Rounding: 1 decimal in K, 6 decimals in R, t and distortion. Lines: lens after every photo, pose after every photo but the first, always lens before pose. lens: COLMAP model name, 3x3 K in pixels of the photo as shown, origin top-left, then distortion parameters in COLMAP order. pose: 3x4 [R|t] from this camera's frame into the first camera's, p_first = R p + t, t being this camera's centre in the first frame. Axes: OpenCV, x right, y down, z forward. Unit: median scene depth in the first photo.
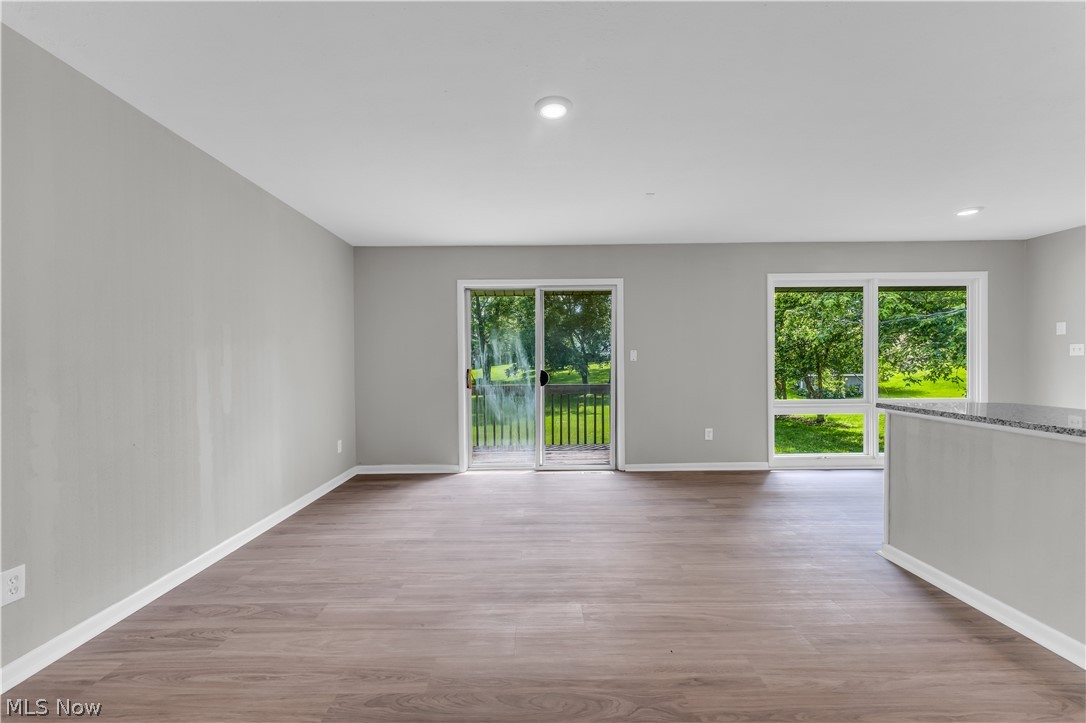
lens RADIAL K [[452.1, 0, 544.5], [0, 452.1, 362.6], [0, 0, 1]] dist [-0.000081, -0.000043]
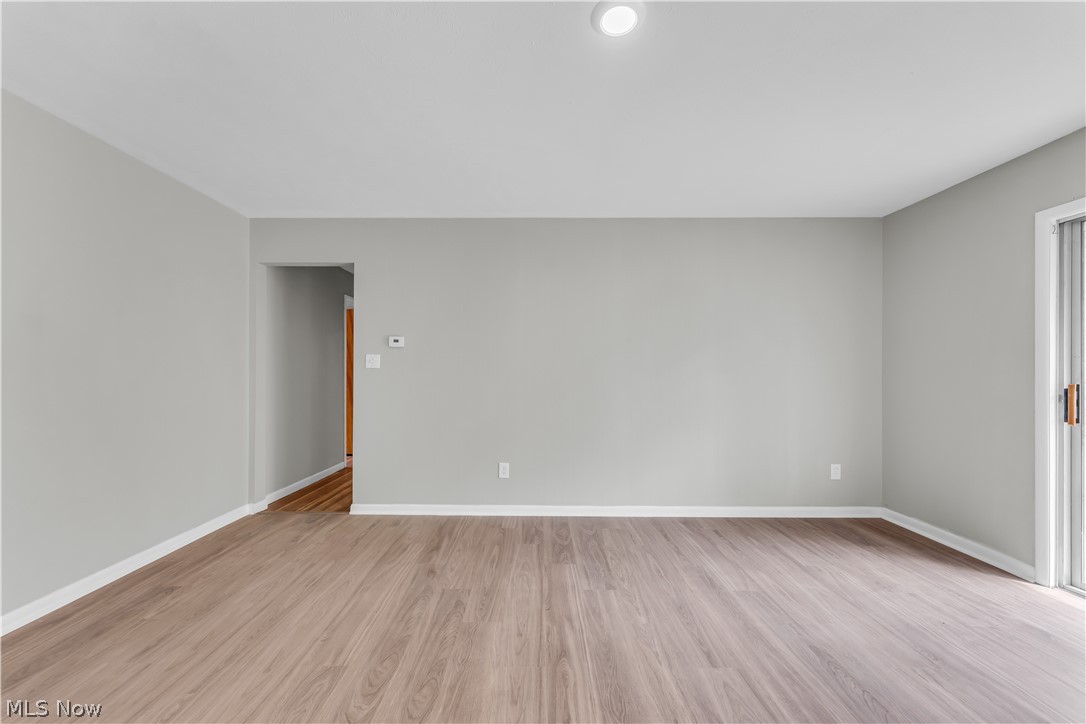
lens RADIAL K [[452.1, 0, 540.2], [0, 452.1, 368.6], [0, 0, 1]] dist [-0.000081, -0.000043]
pose [[-0.056123, -0.007297, -0.998397, 0.567855], [-0.002376, 0.999971, -0.007175, 0.004556], [0.998421, 0.001969, -0.056139, 0.716829]]
